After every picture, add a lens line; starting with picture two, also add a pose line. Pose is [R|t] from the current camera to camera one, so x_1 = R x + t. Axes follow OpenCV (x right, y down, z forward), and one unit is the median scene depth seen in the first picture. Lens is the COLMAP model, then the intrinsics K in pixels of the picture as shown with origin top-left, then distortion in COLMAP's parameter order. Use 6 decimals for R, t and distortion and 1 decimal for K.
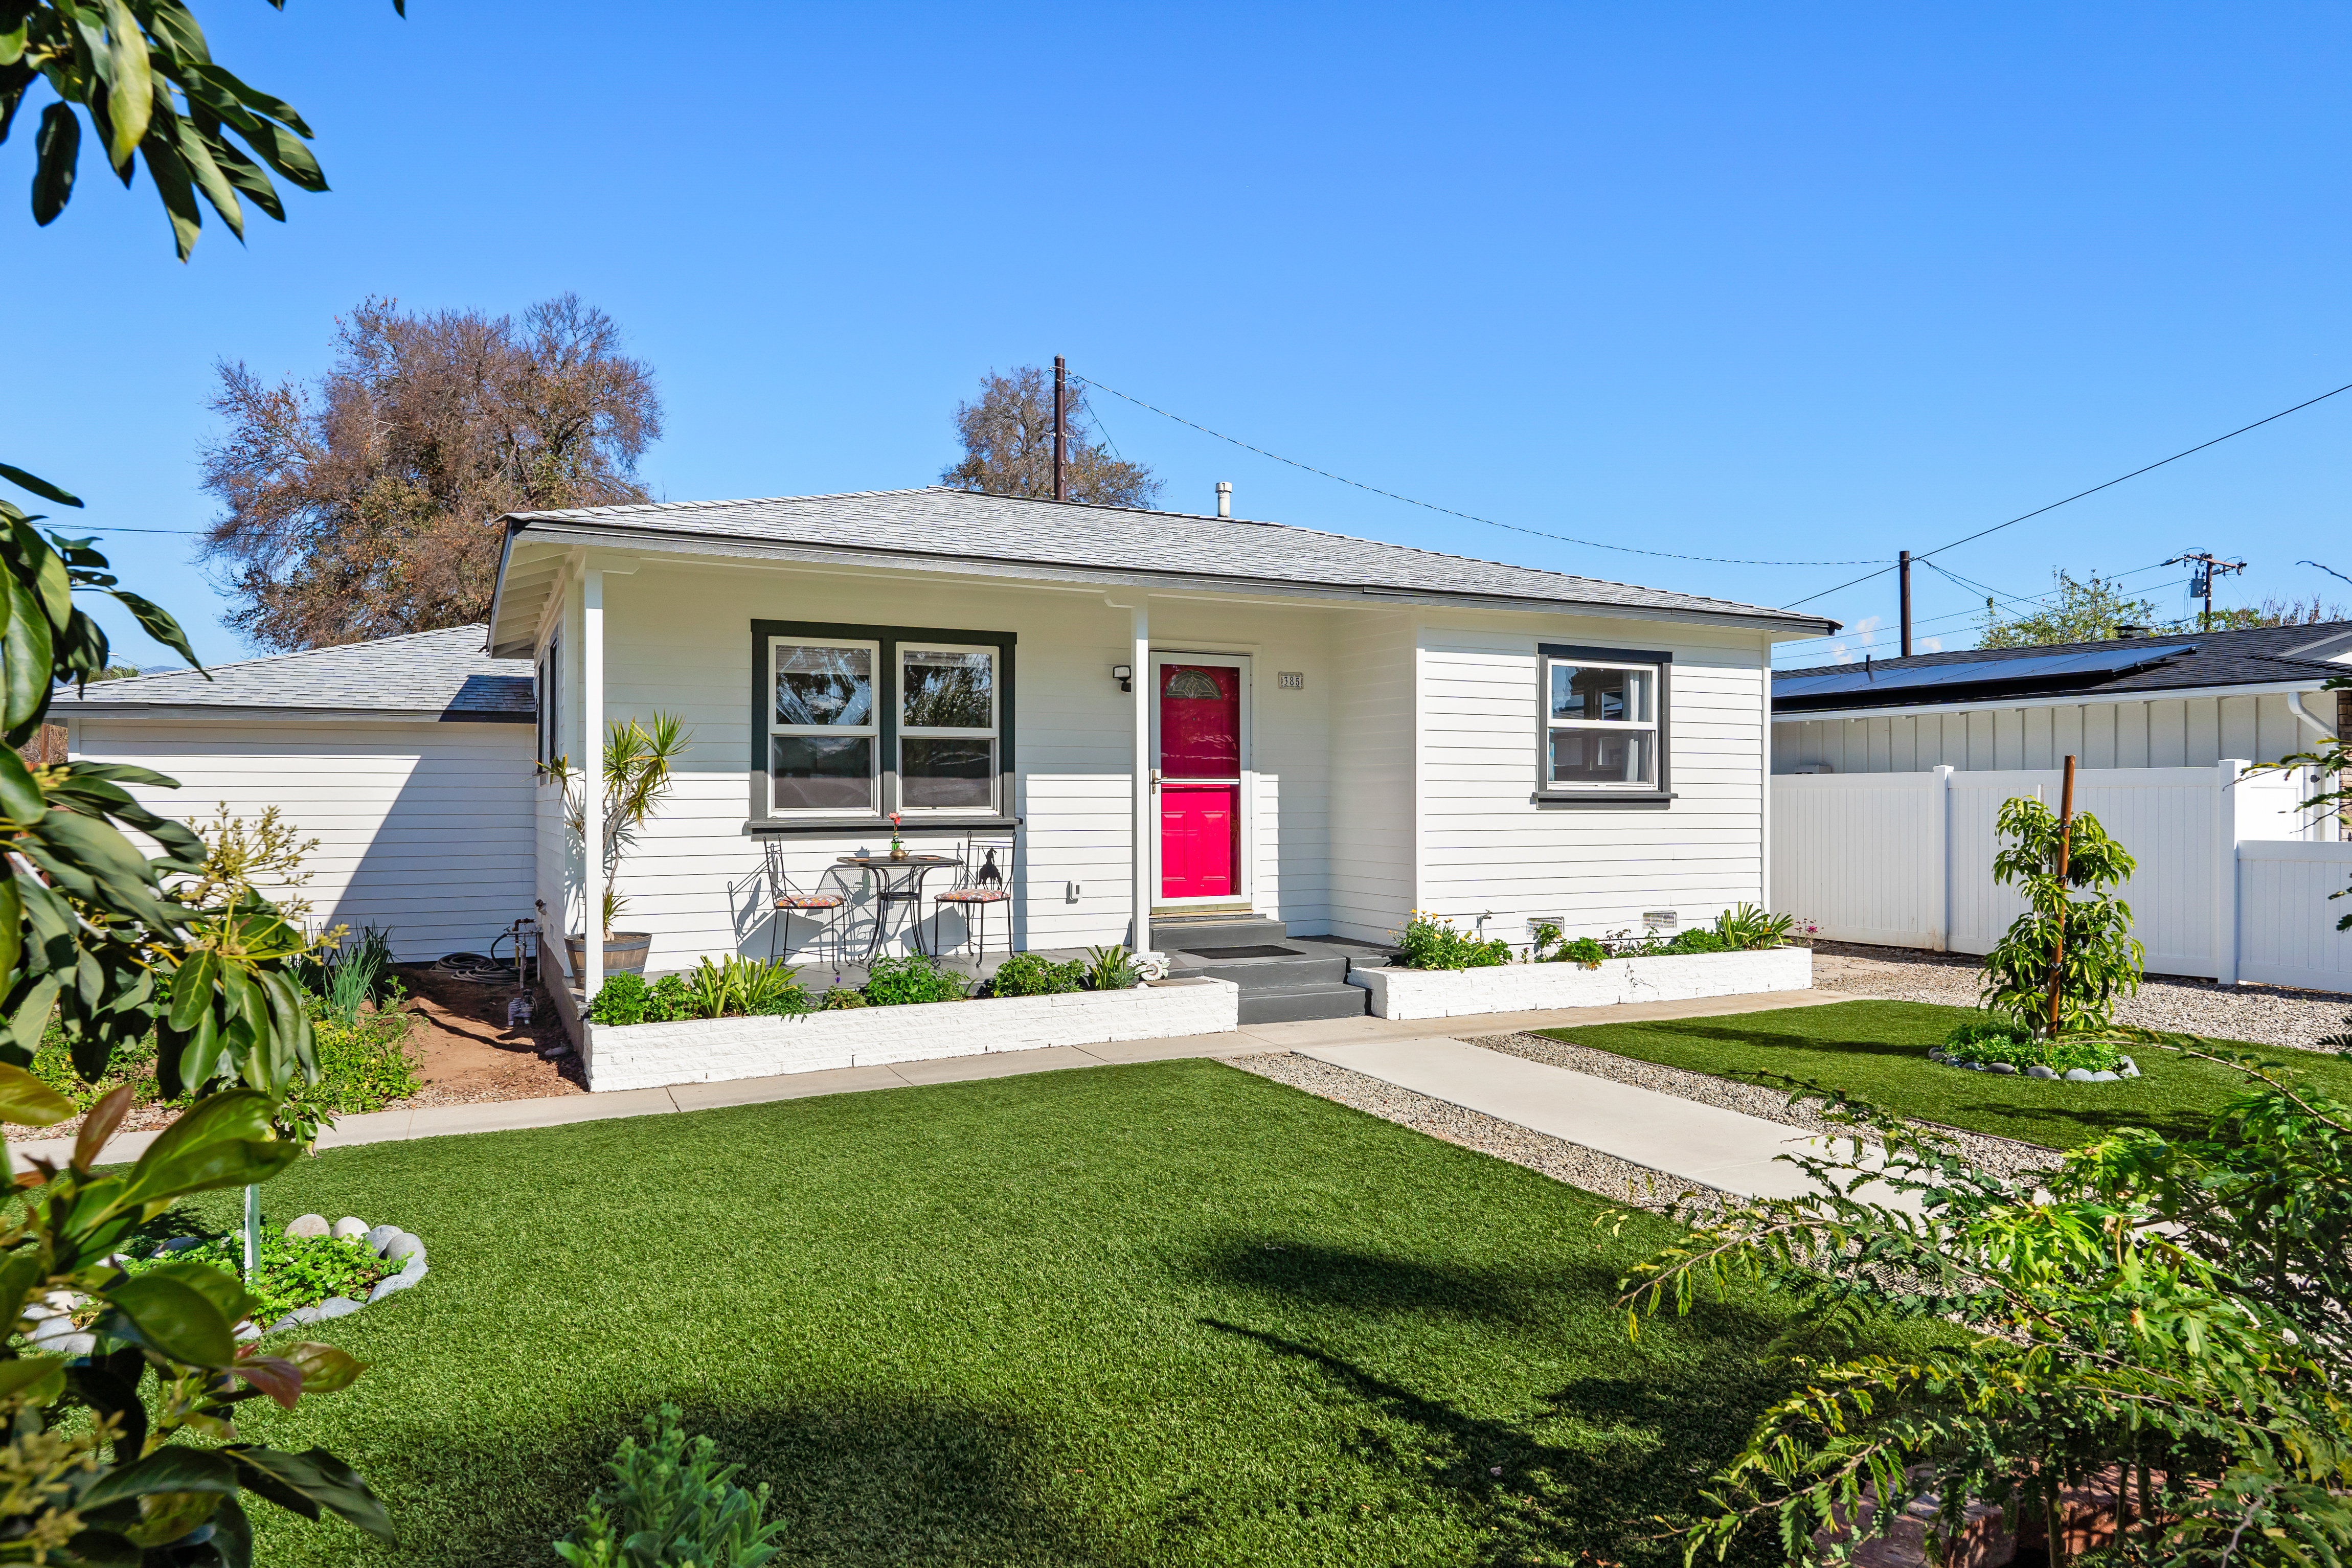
lens RADIAL K [[1456.1, 0, 1176.0], [0, 1456.1, 793.4], [0, 0, 1]] dist [-0.005696, -0.000124]
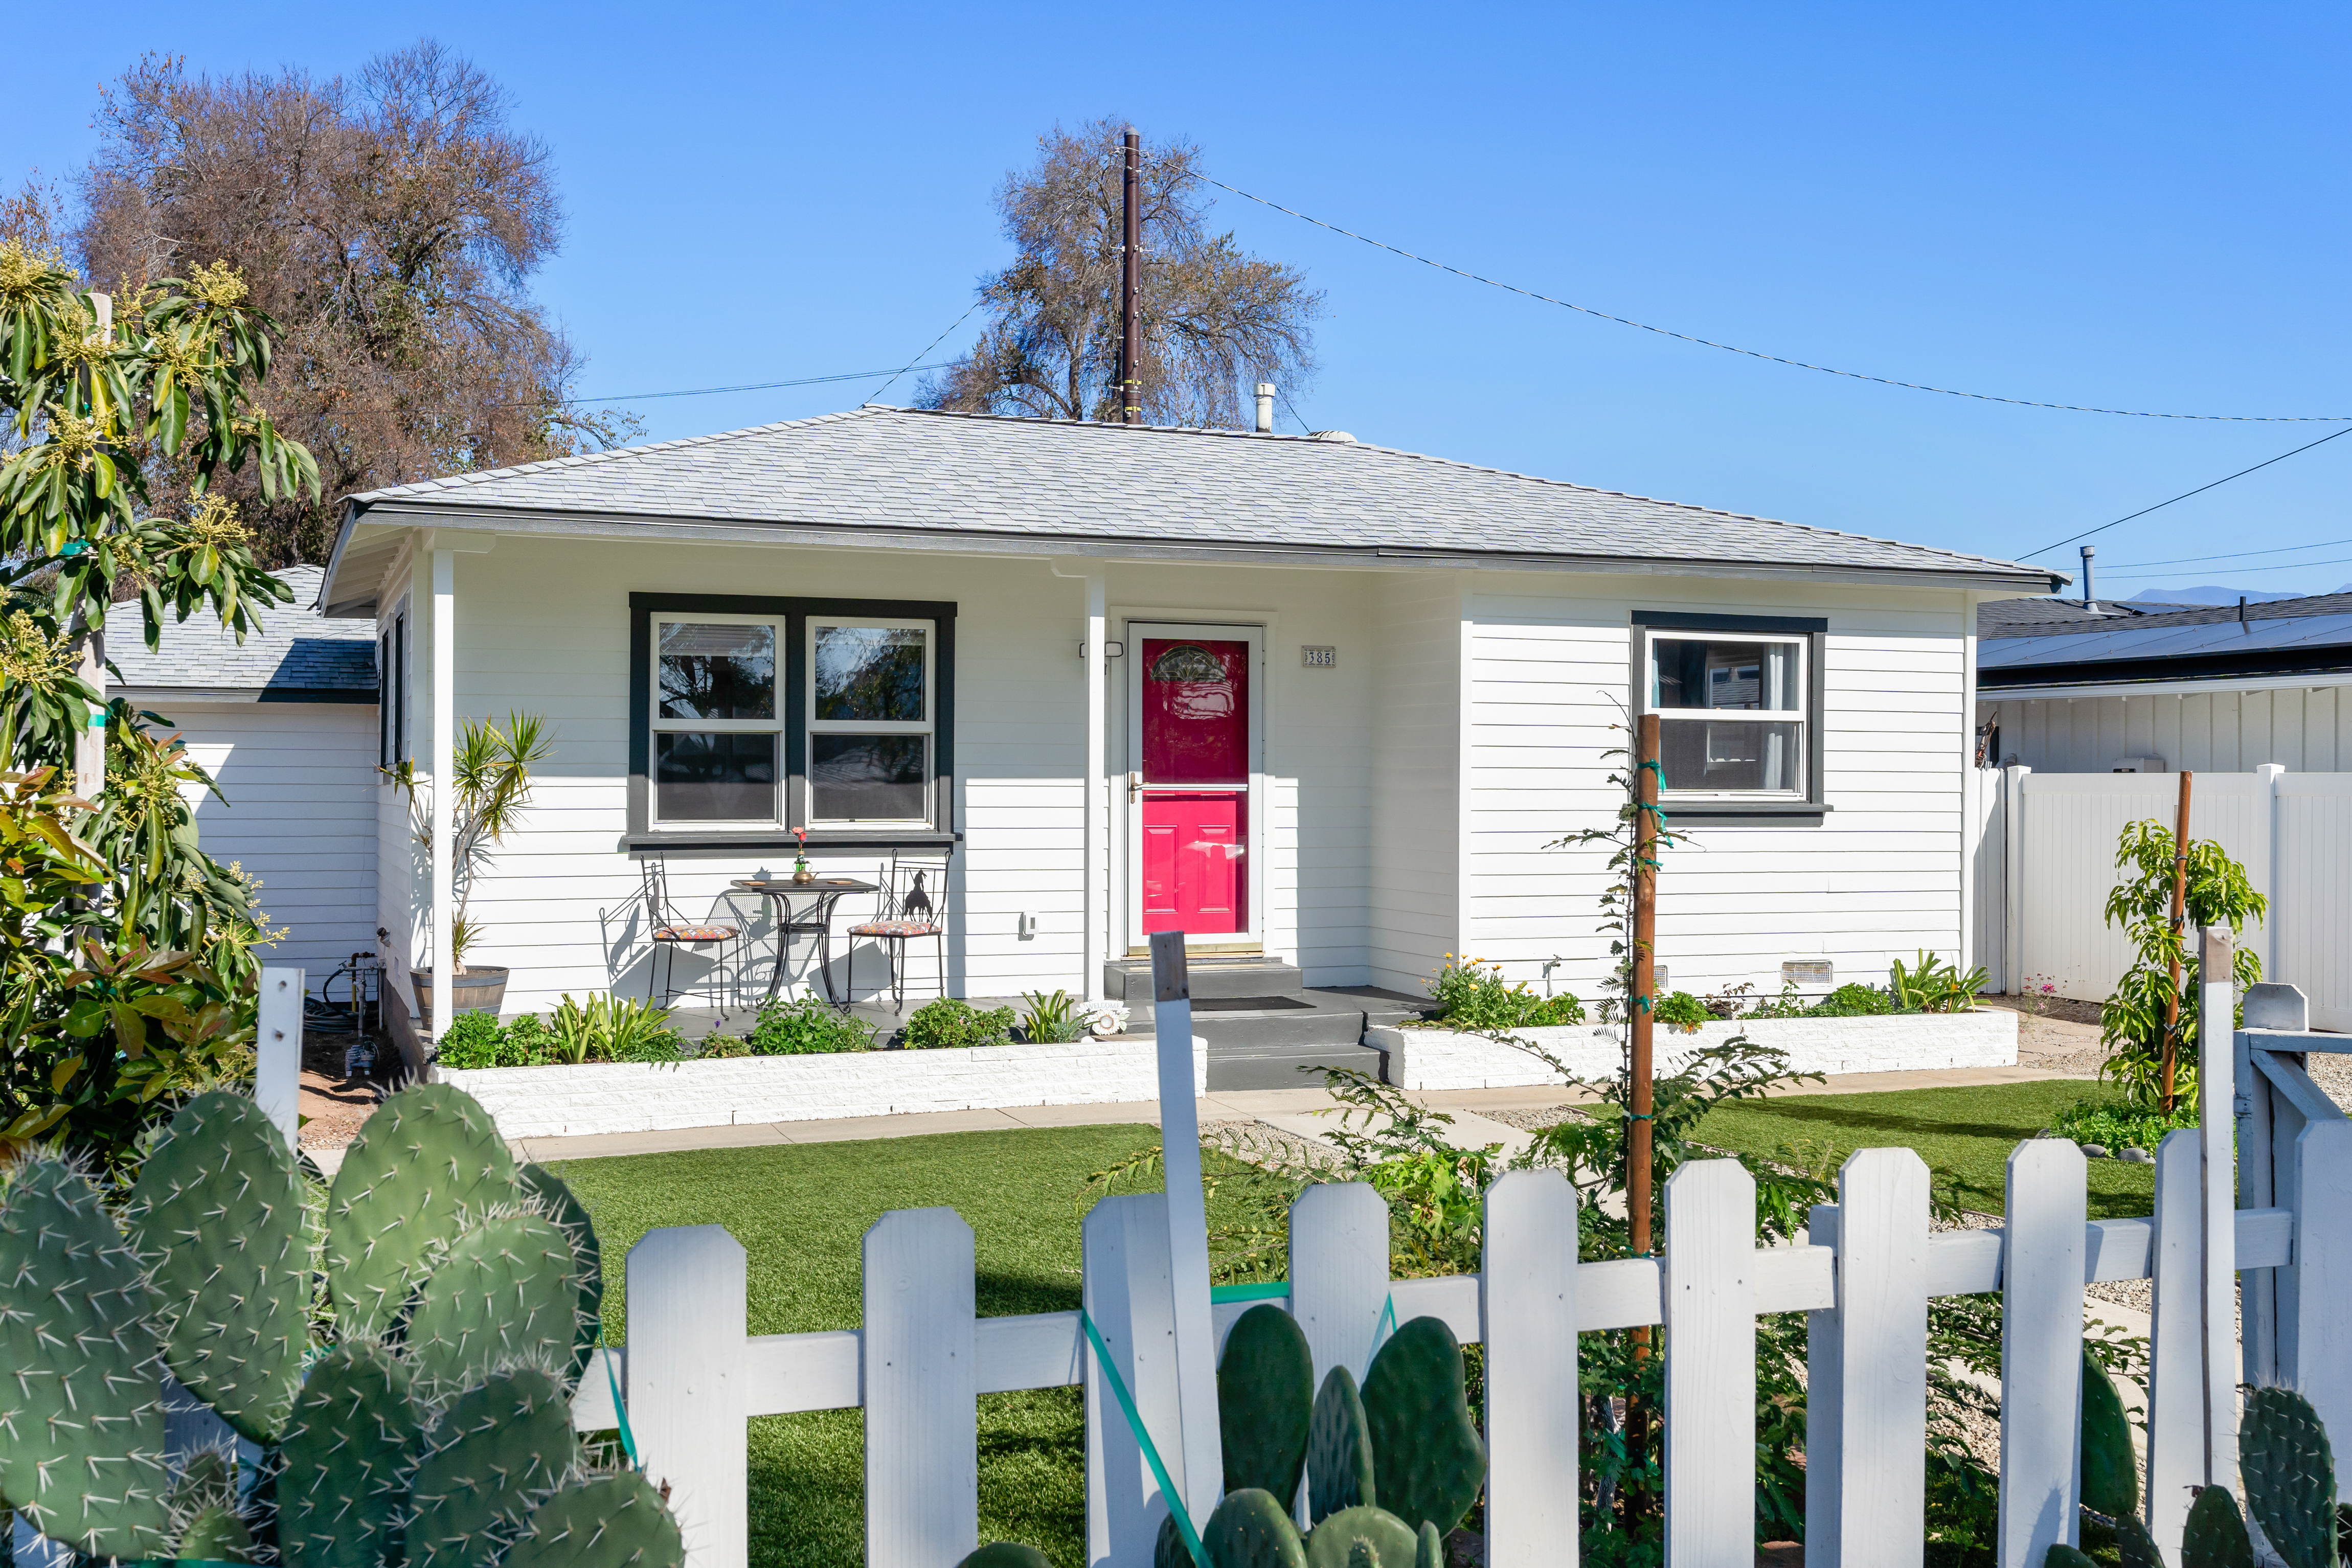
lens RADIAL K [[2393.0, 0, 1175.5], [0, 2393.0, 780.1], [0, 0, 1]] dist [-0.006350, 0.000000]
pose [[0.995752, 0.005543, -0.091907, 0.130950], [-0.005141, 0.999976, 0.004610, -0.018743], [0.091930, -0.004118, 0.995757, -0.300342]]
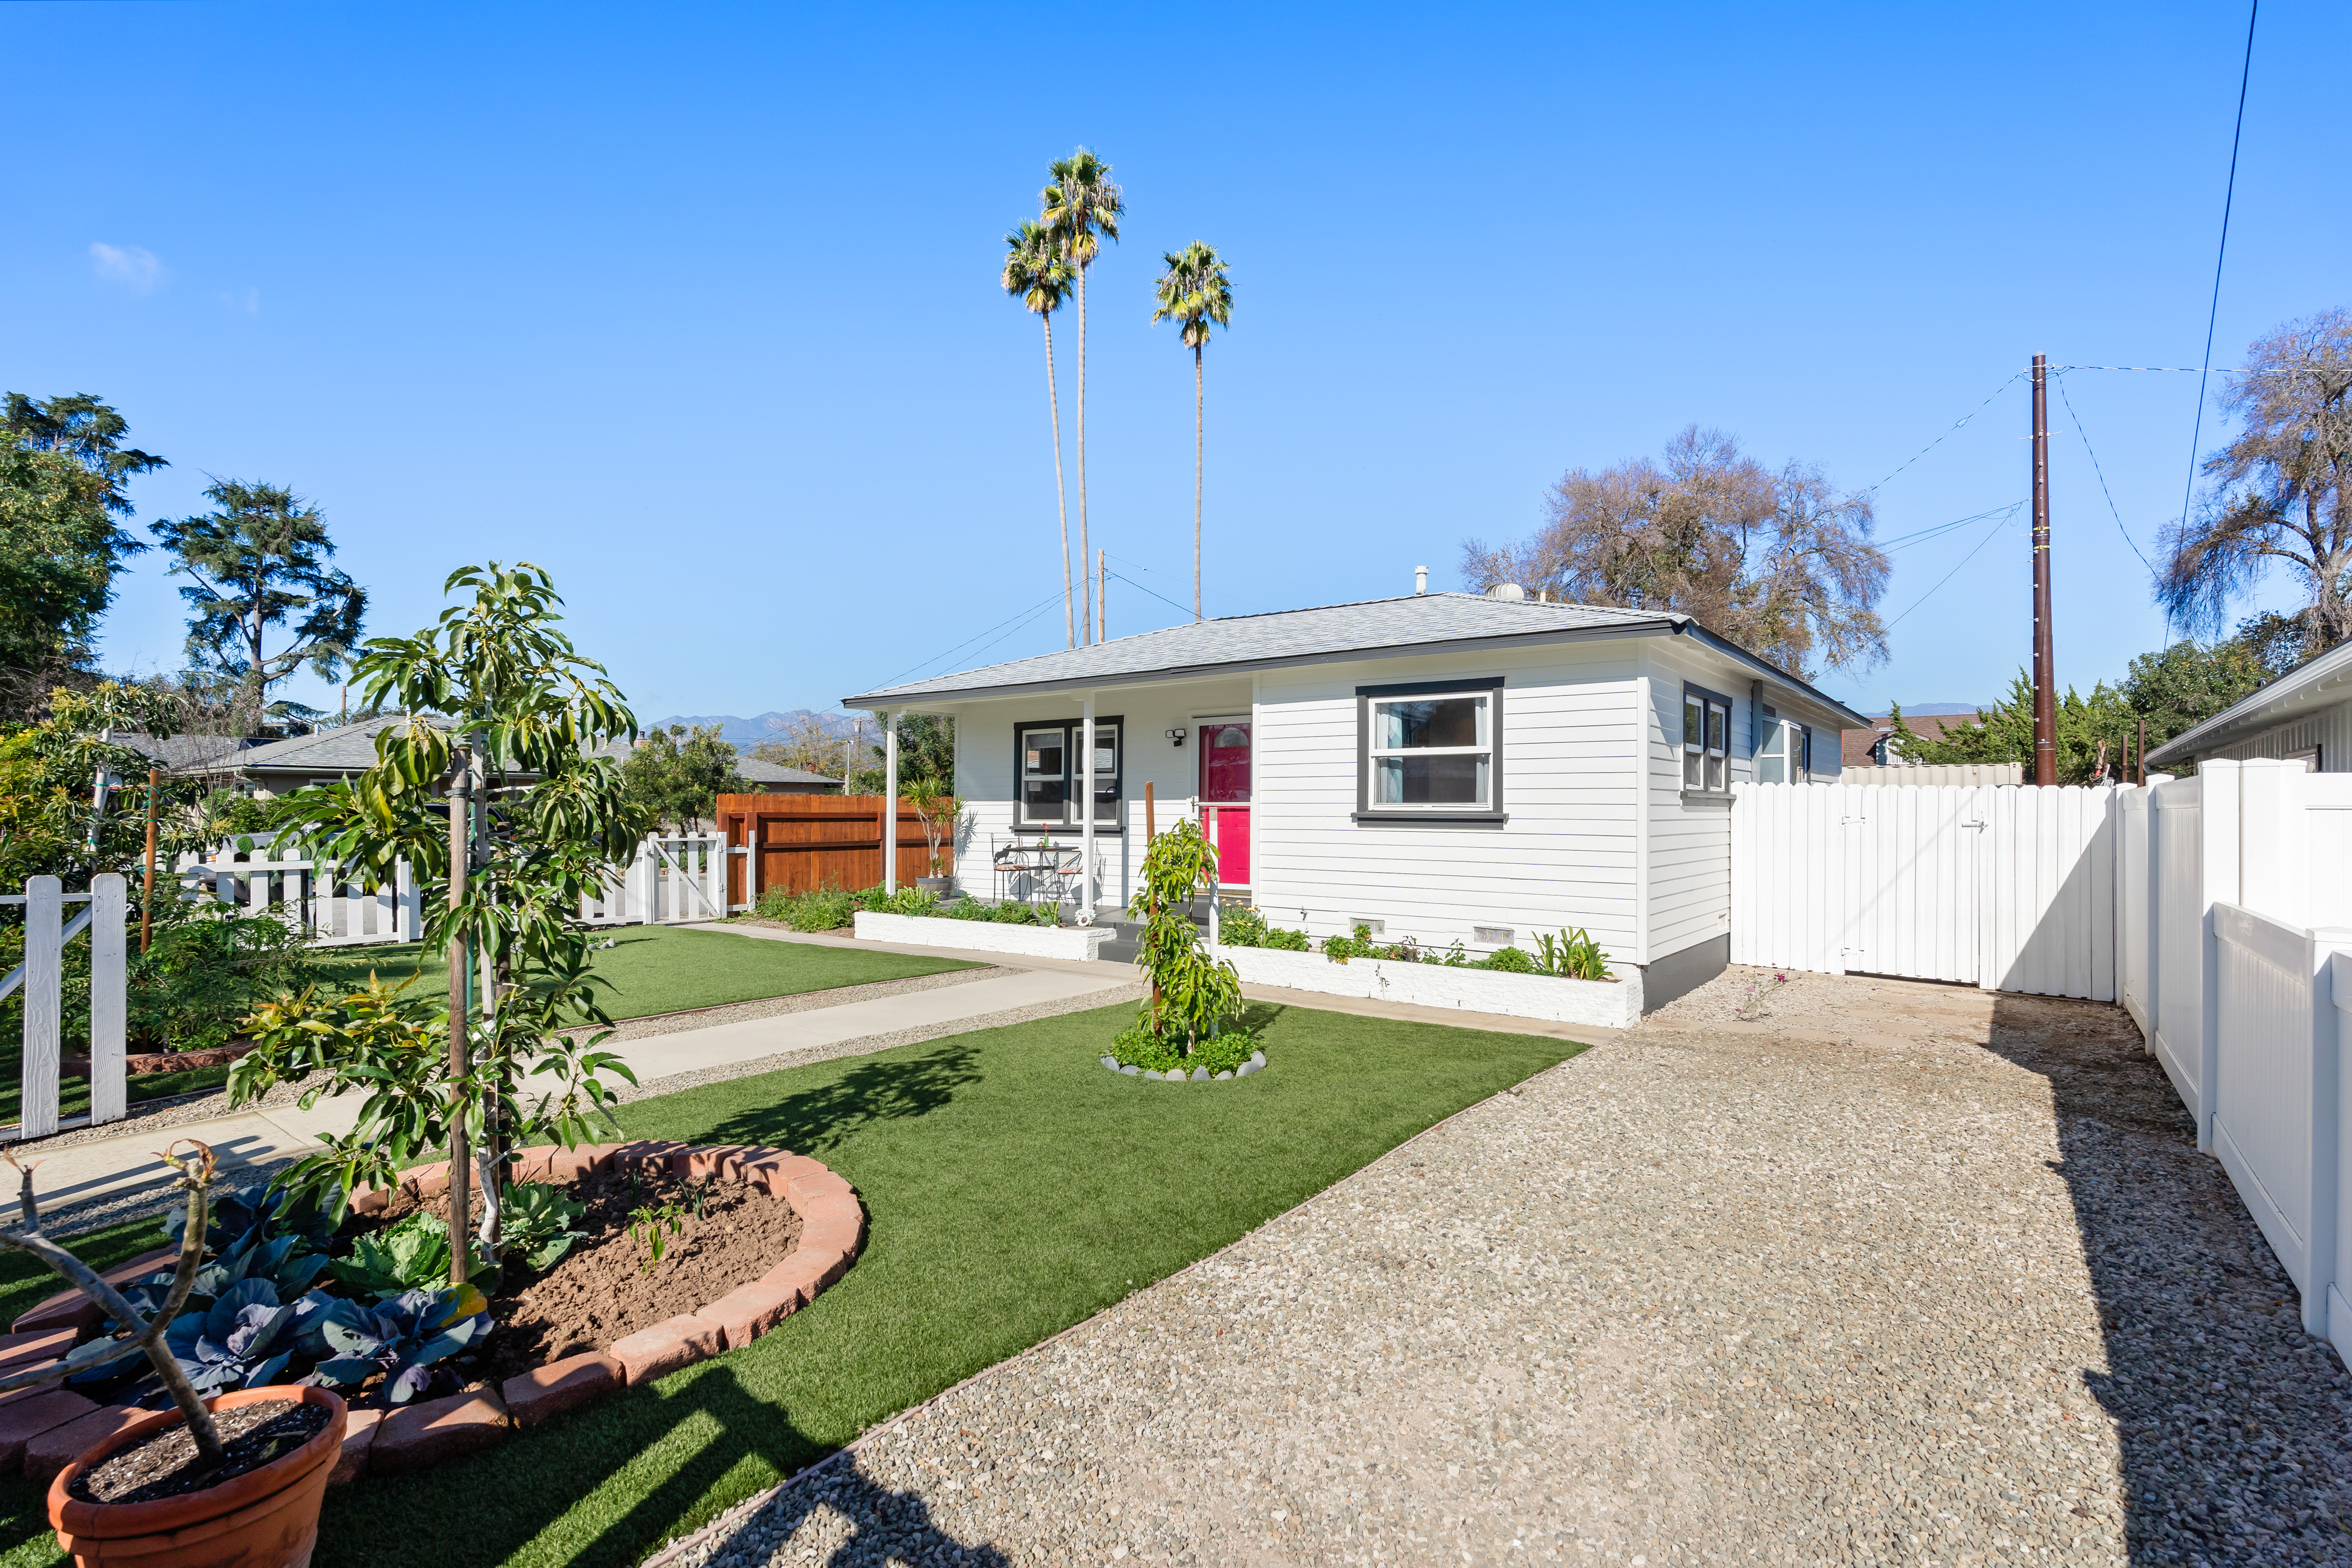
lens RADIAL K [[1127.2, 0, 1172.1], [0, 1127.2, 796.0], [0, 0, 1]] dist [-0.002584, -0.000212]
pose [[0.418484, -0.008628, -0.908183, 1.069106], [0.001640, 0.999960, -0.008744, -0.006732], [0.908223, 0.002170, 0.418482, 0.504258]]
